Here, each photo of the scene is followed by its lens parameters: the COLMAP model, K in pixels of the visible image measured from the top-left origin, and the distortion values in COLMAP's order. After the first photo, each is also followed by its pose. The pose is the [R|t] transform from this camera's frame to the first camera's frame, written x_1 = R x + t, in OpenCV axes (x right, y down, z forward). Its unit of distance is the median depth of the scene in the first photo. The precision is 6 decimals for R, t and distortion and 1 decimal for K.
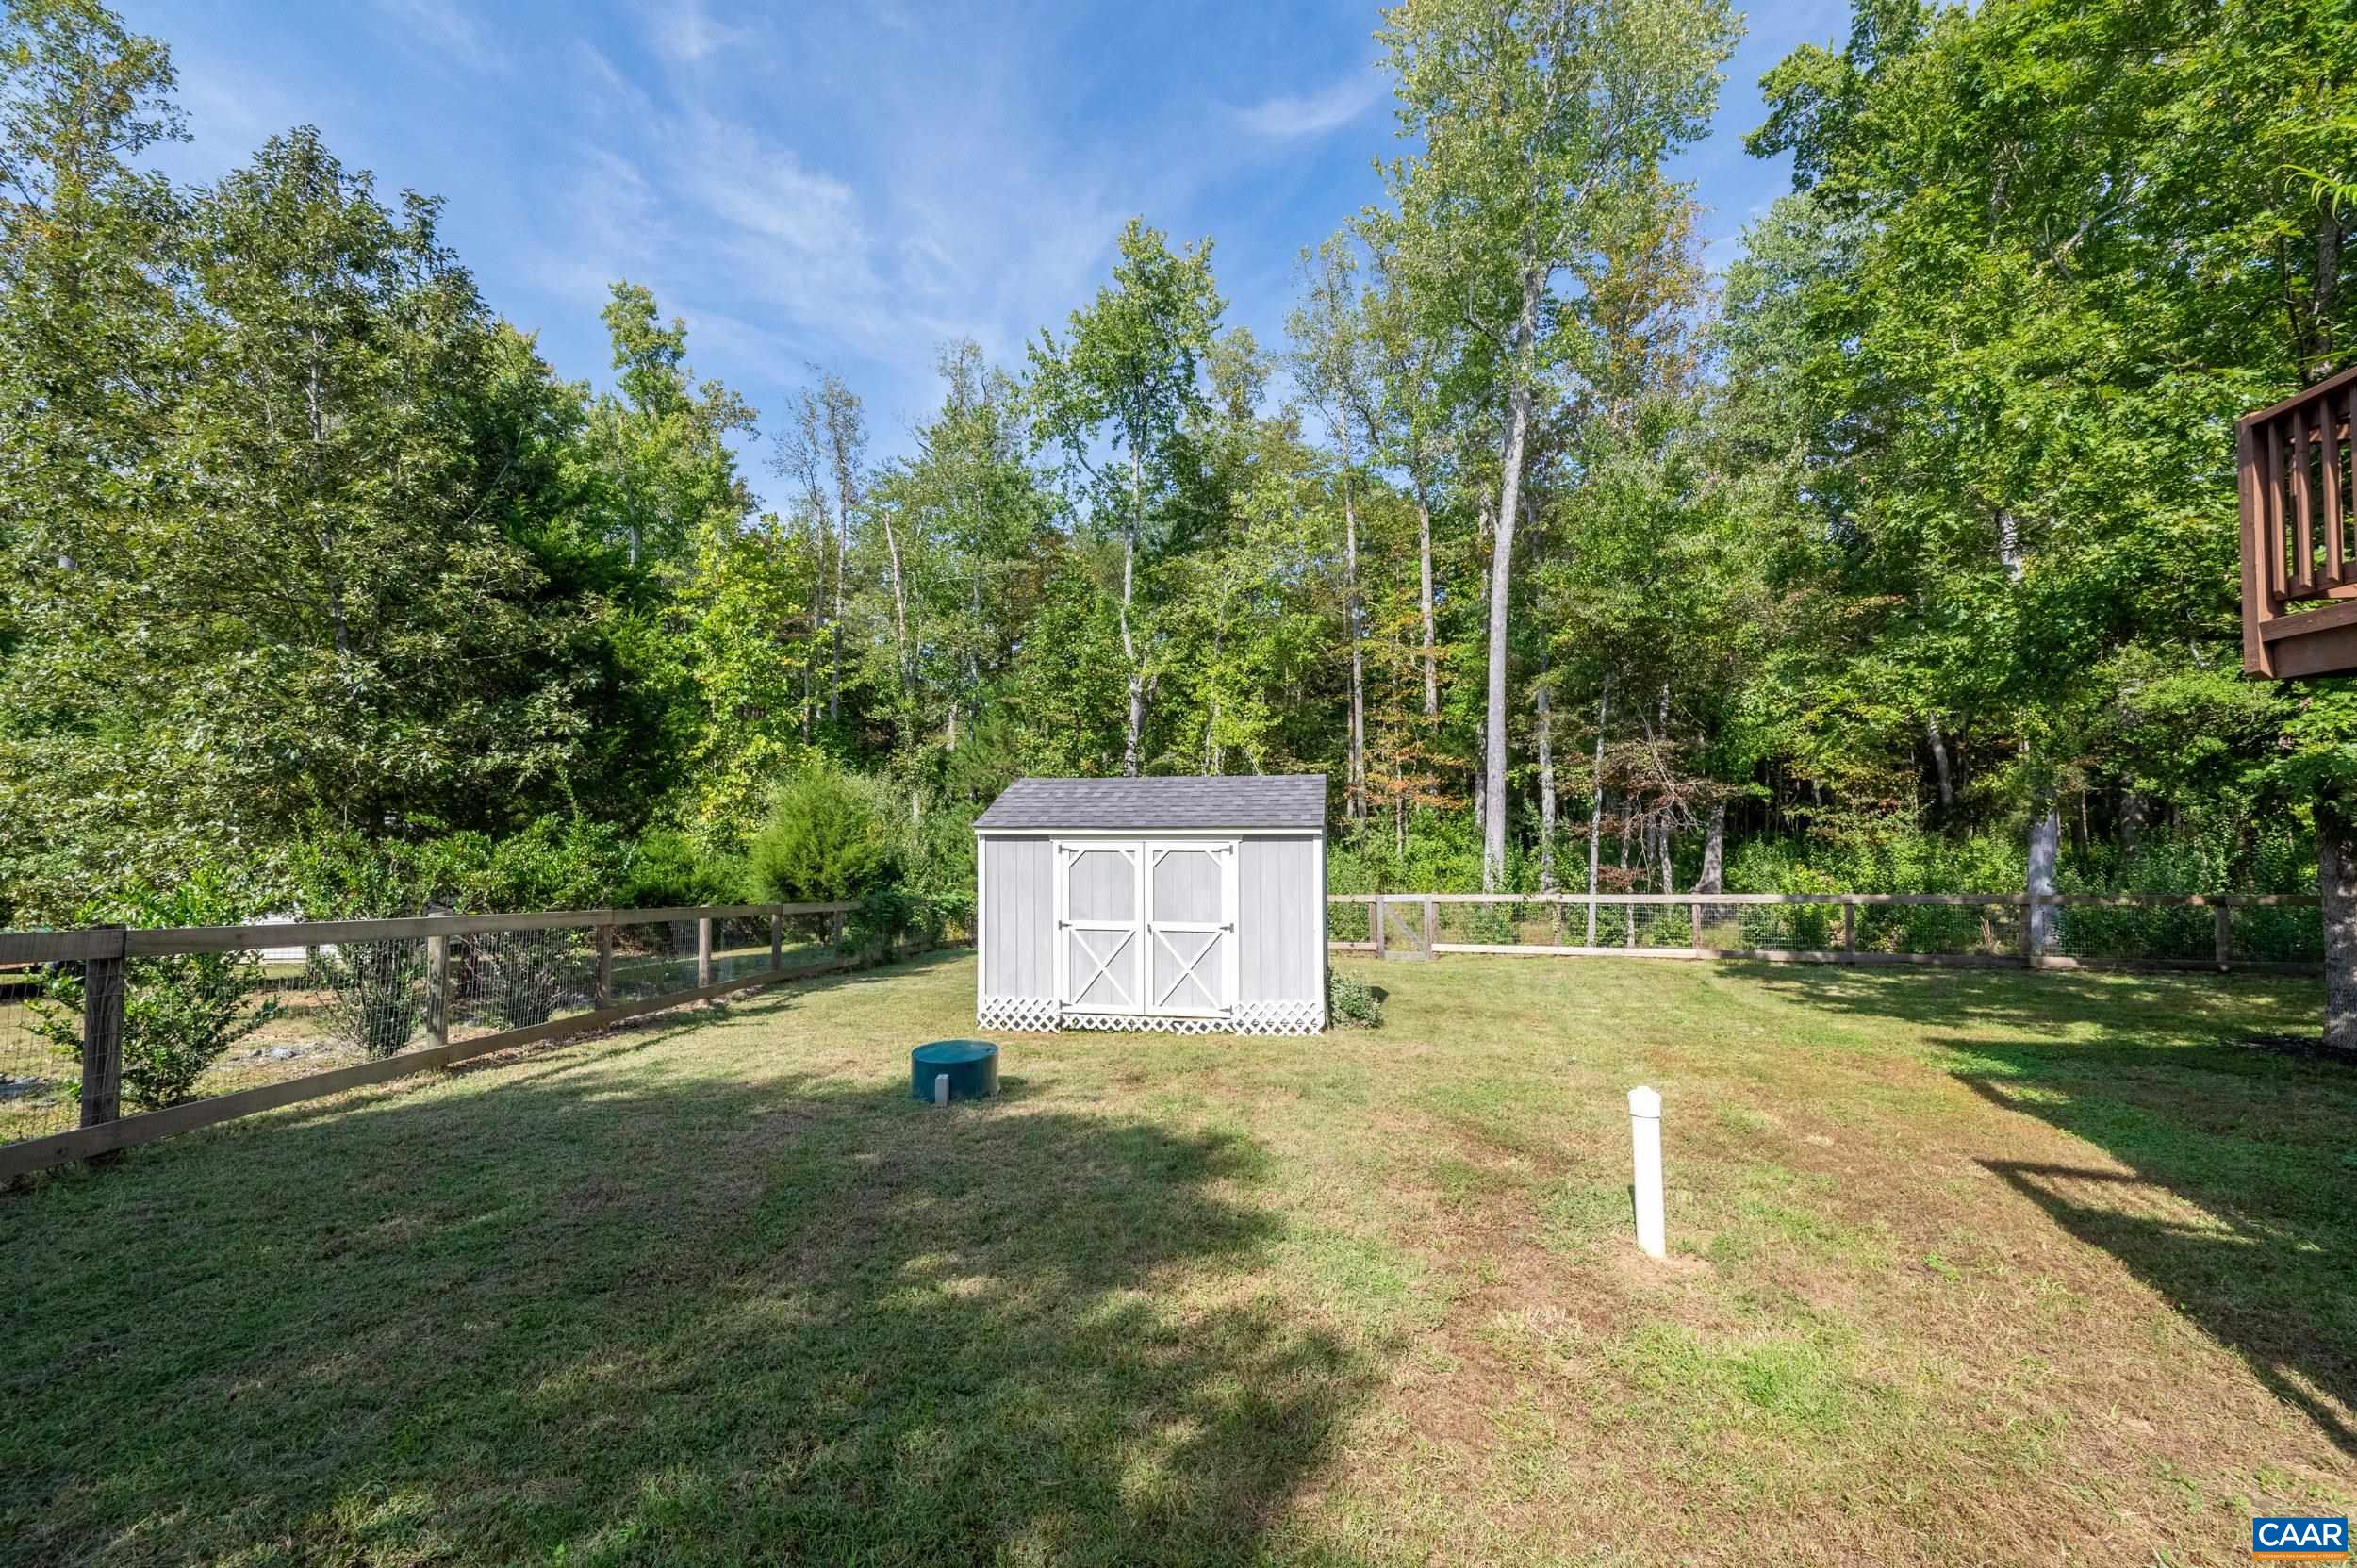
lens RADIAL K [[934.6, 0, 1170.4], [0, 934.6, 790.9], [0, 0, 1]] dist [-0.001847, 0.000376]
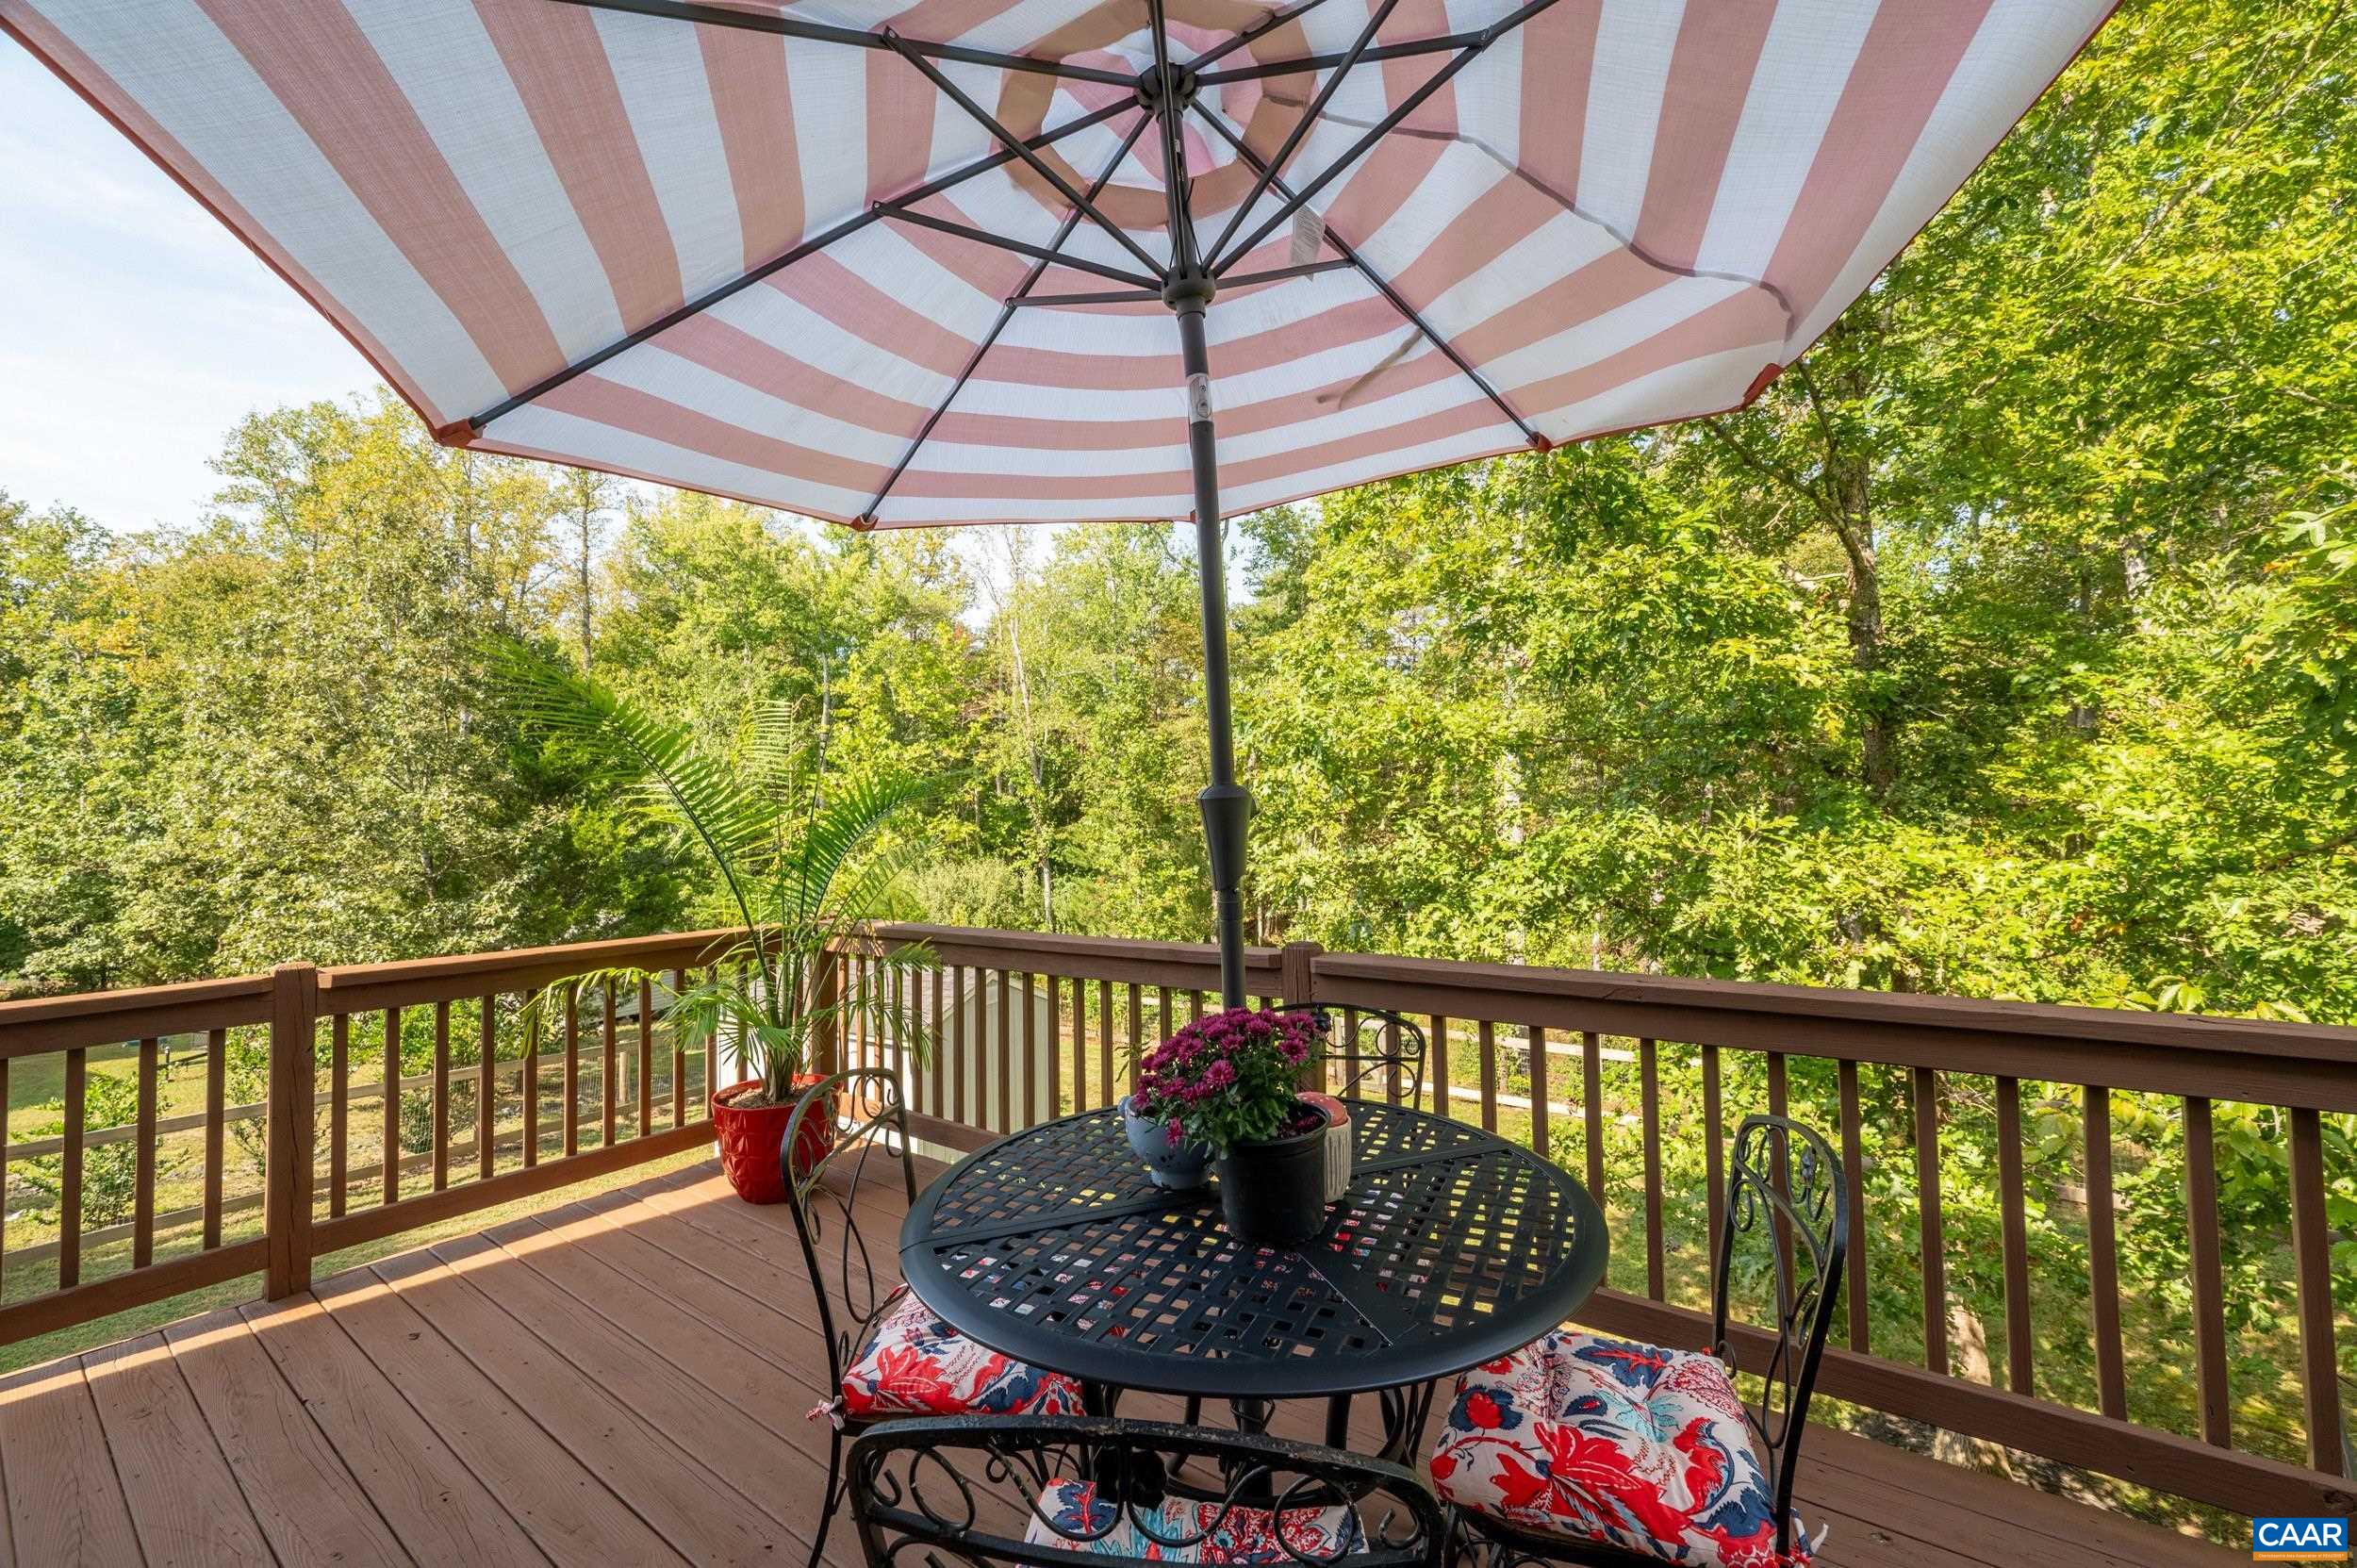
lens RADIAL K [[934.6, 0, 1176.1], [0, 934.6, 785.7], [0, 0, 1]] dist [-0.001847, 0.000376]
pose [[0.934741, -0.033070, -0.353788, 0.357512], [0.027667, 0.999411, -0.020322, -0.095686], [0.354252, 0.009207, 0.935105, 0.037564]]
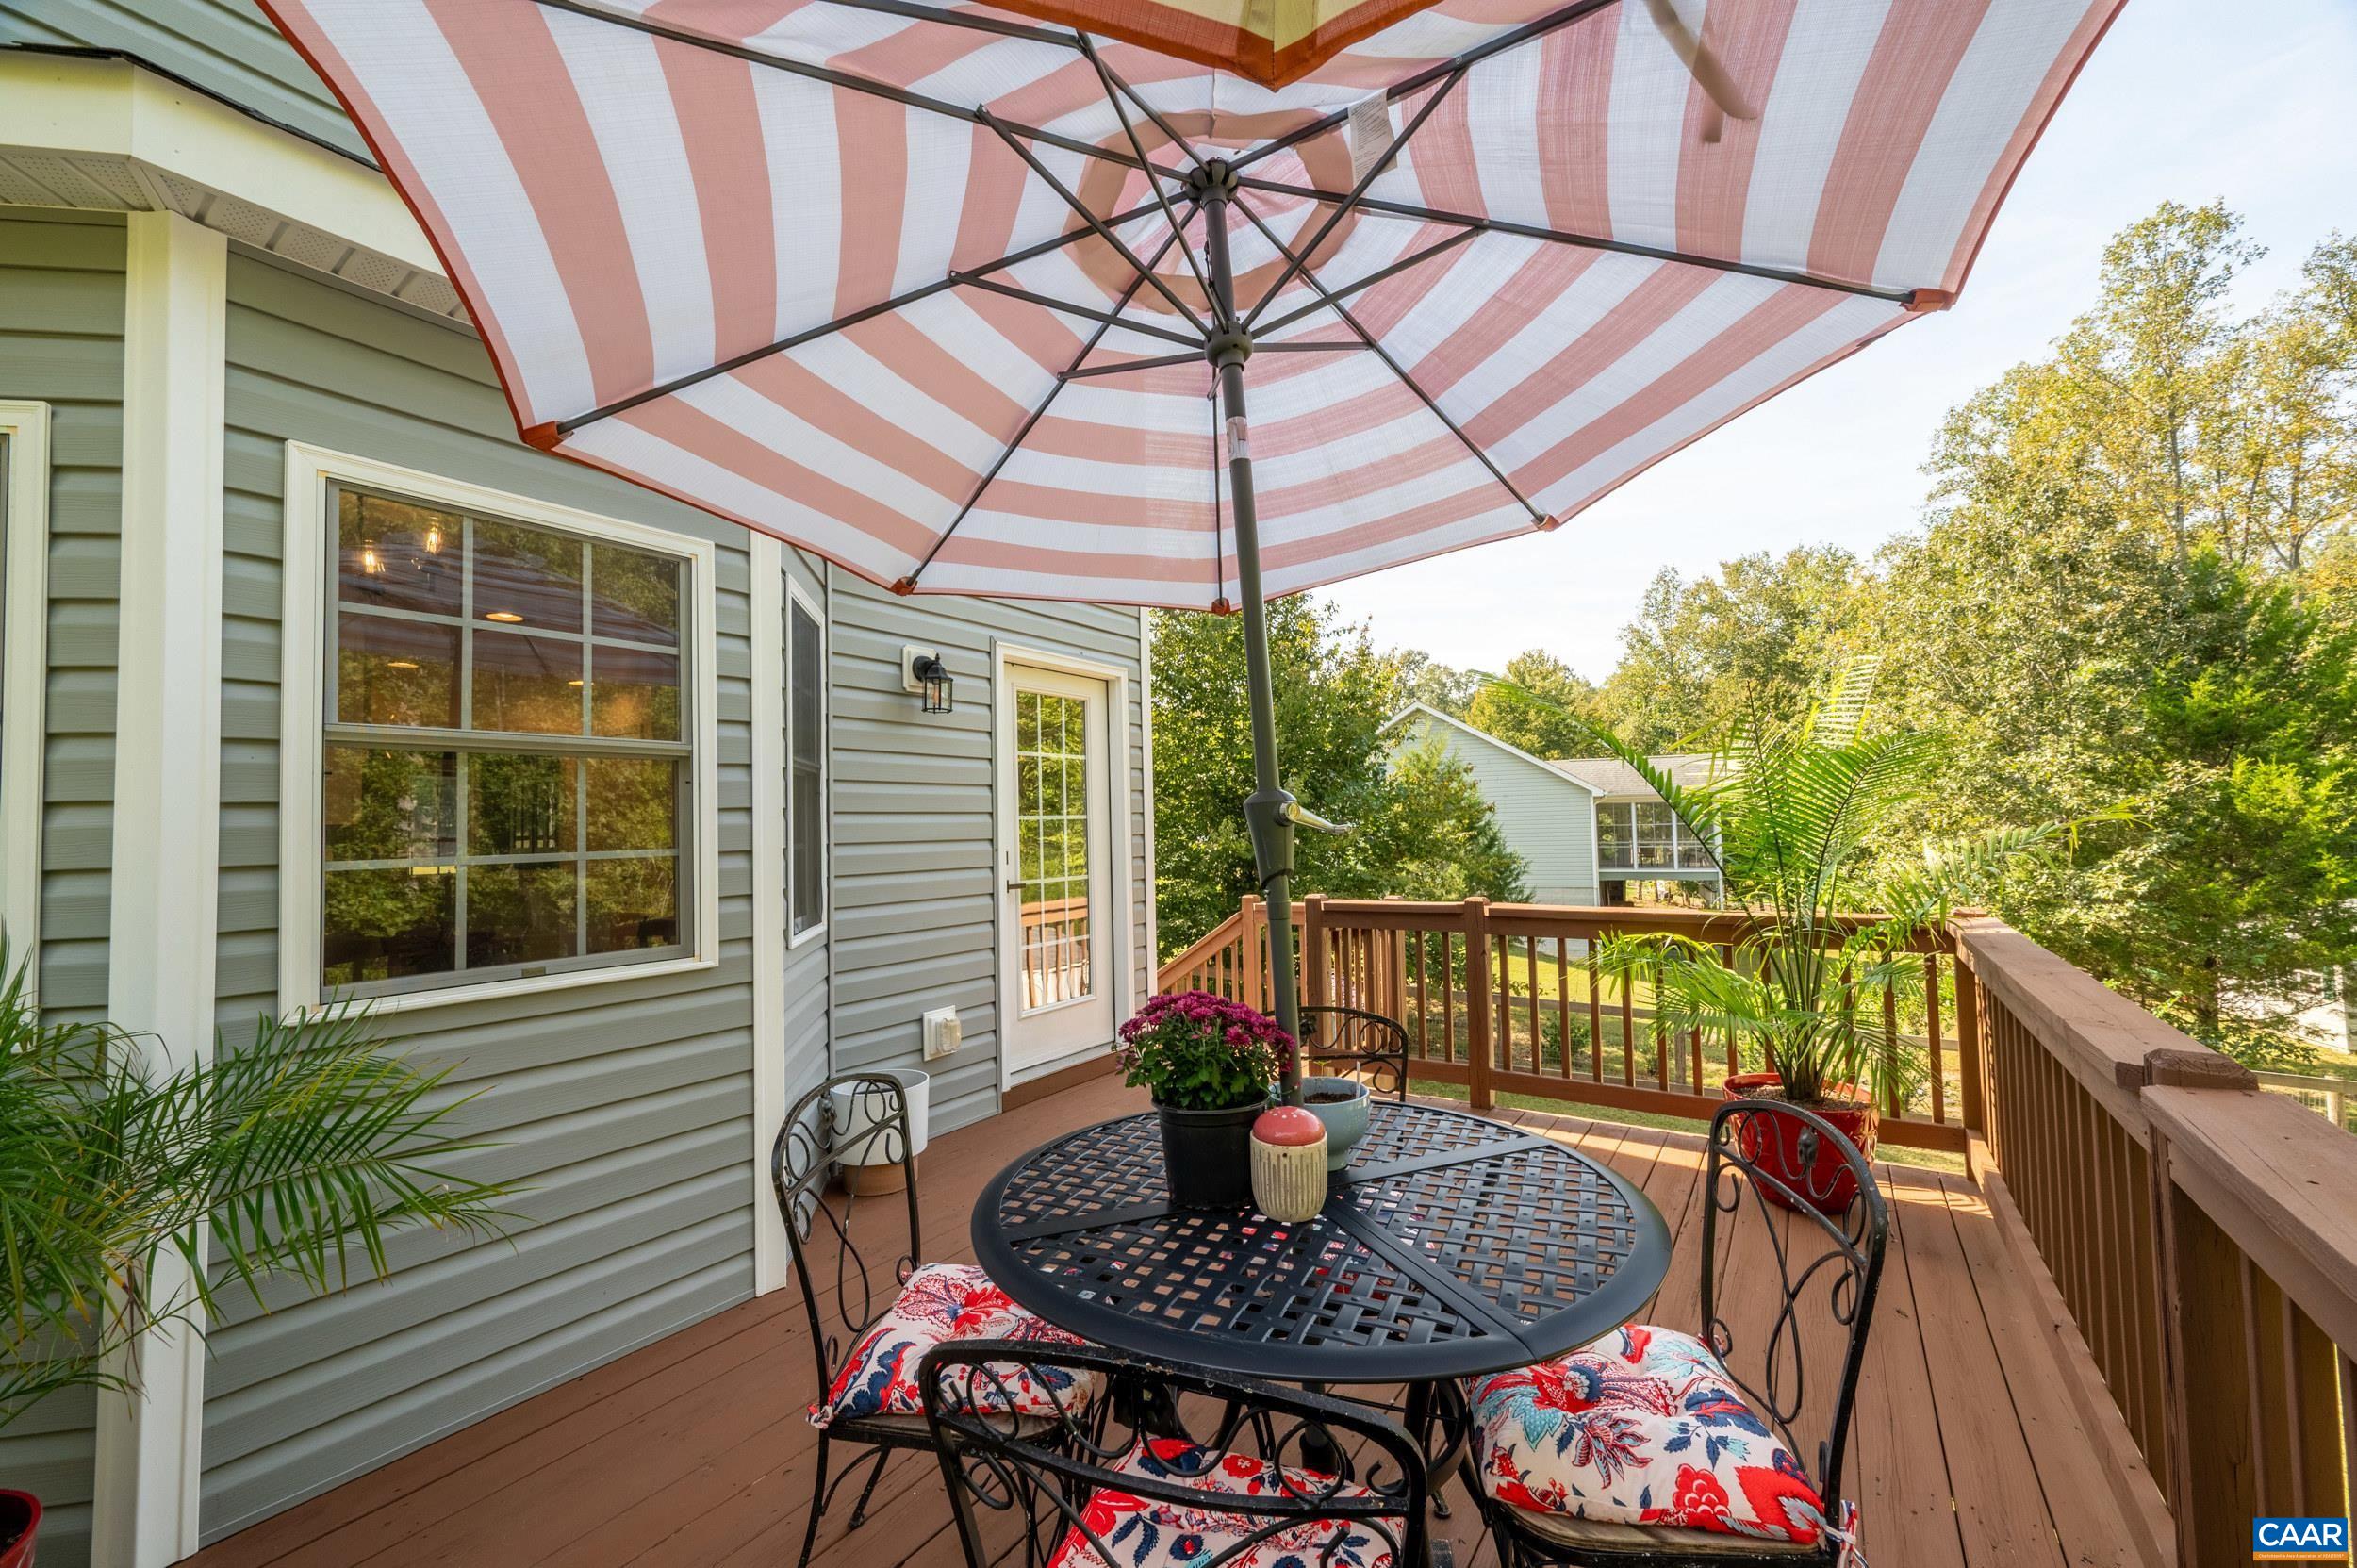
lens RADIAL K [[934.6, 0, 1179.6], [0, 934.6, 792.3], [0, 0, 1]] dist [-0.001847, 0.000376]
pose [[-0.320603, -0.025448, -0.946872, 0.406573], [0.048024, 0.997917, -0.043080, -0.093871], [0.945995, -0.059284, -0.318713, 0.119844]]
